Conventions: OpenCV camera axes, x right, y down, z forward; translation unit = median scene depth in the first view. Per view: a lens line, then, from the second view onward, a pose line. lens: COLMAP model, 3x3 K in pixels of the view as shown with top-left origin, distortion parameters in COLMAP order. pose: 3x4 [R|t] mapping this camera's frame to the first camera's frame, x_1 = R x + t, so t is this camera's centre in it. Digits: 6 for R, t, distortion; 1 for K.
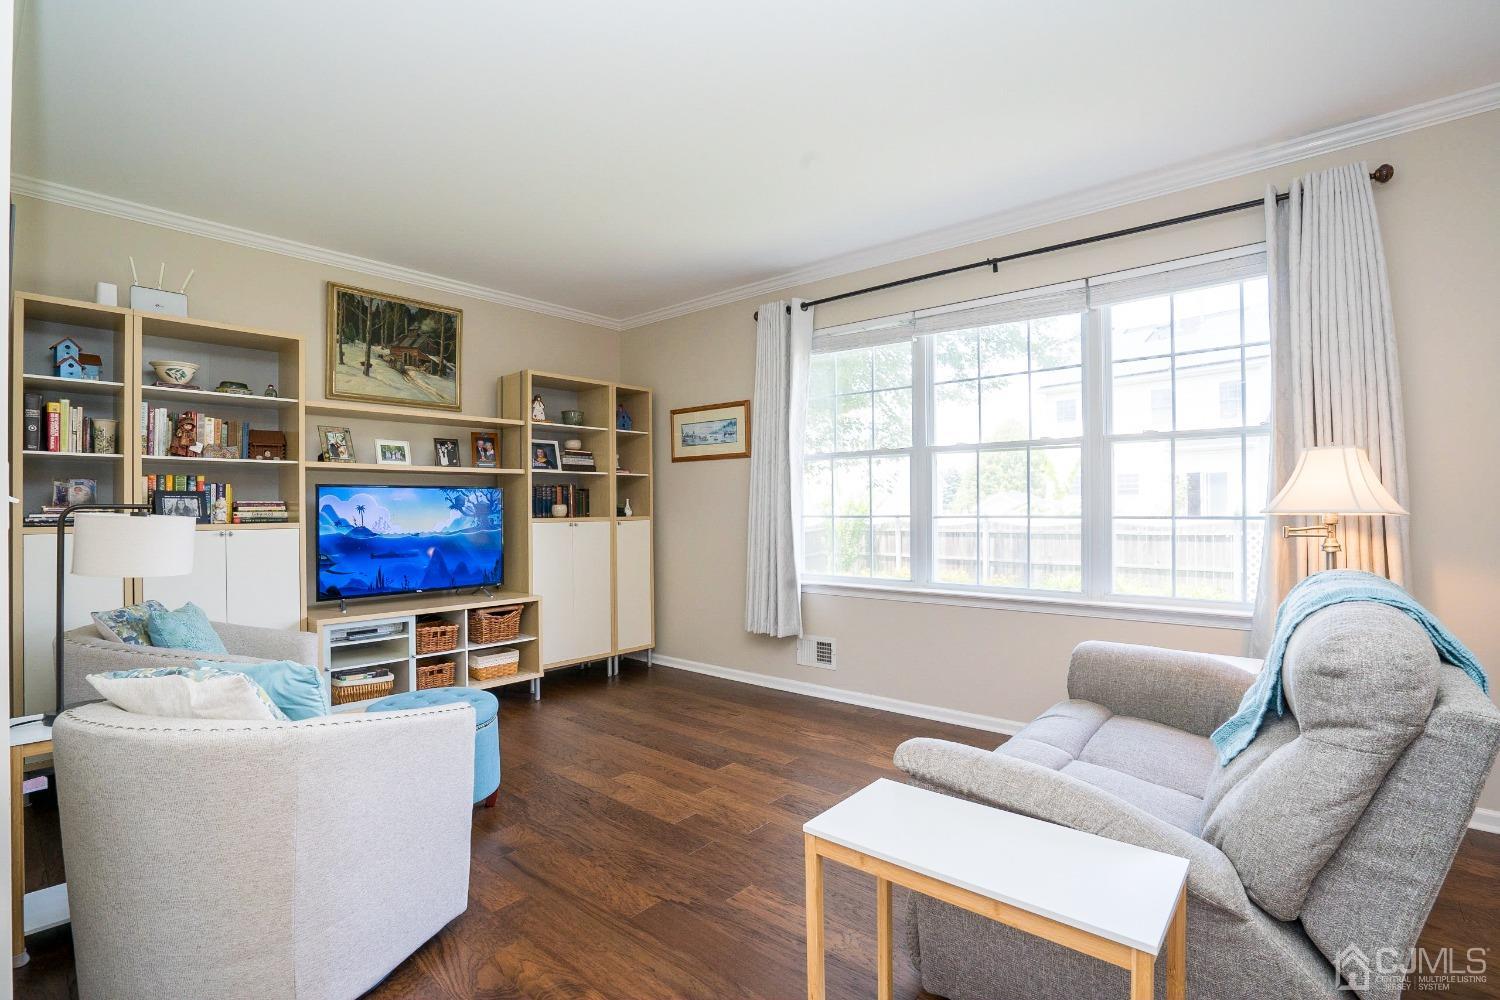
lens RADIAL K [[701.4, 0, 754.8], [0, 701.4, 503.0], [0, 0, 1]] dist [-0.049442, 0.024393]
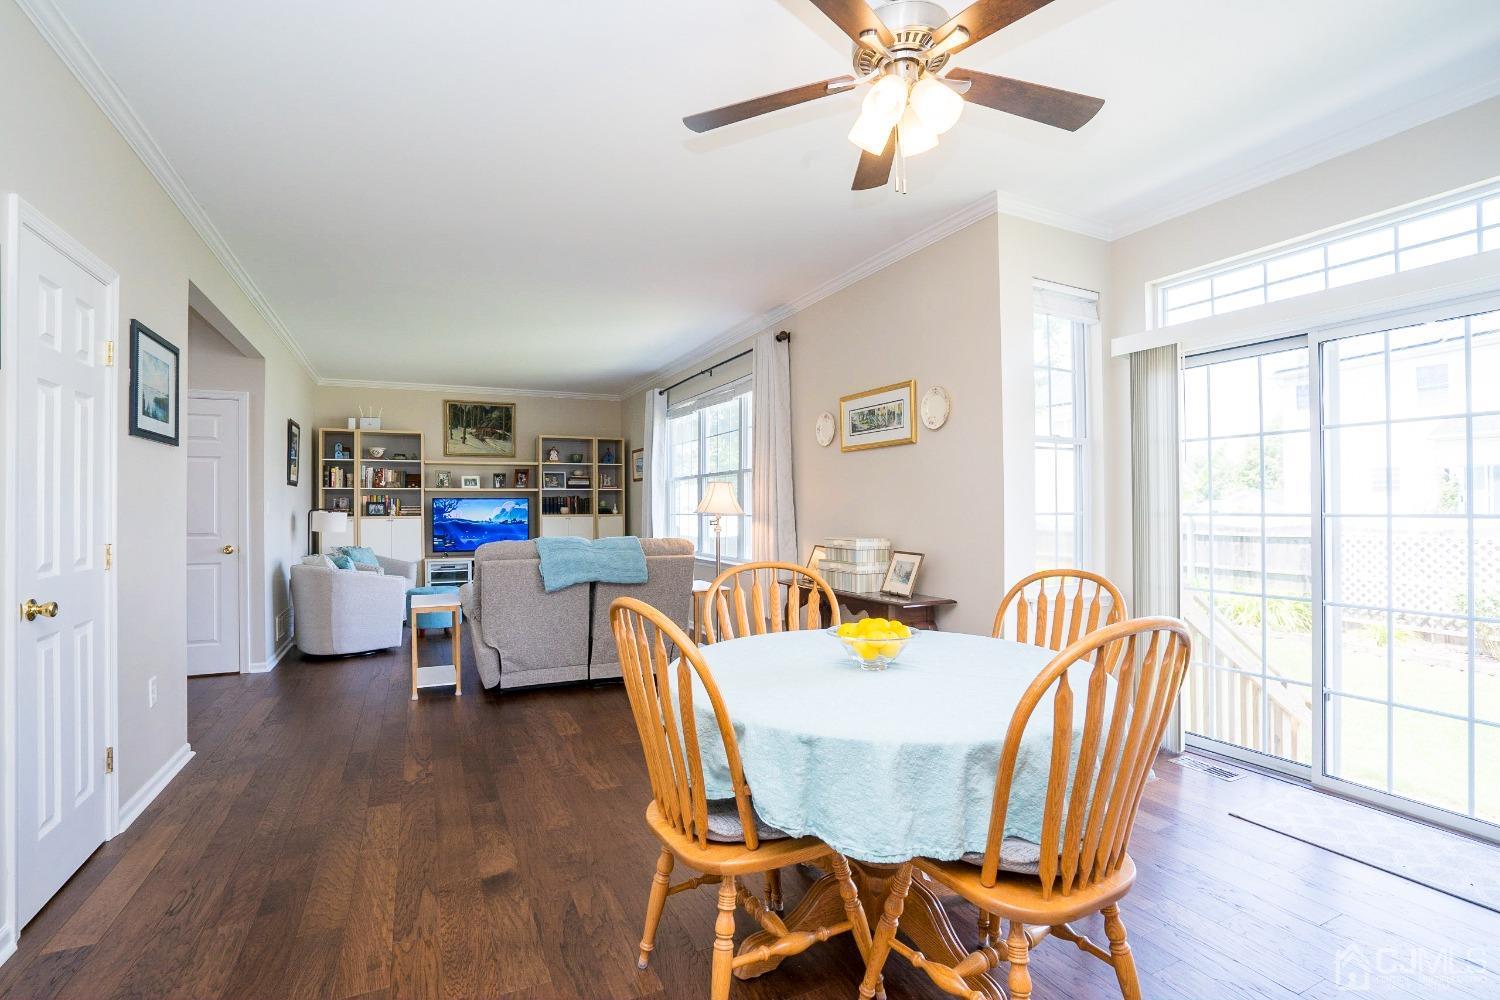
lens RADIAL K [[701.4, 0, 754.8], [0, 701.4, 503.0], [0, 0, 1]] dist [-0.049442, 0.024393]
pose [[0.917600, -0.002544, -0.397496, 1.044729], [0.002907, 0.999996, 0.000309, -0.009460], [0.397494, -0.001439, 0.917604, -0.536179]]
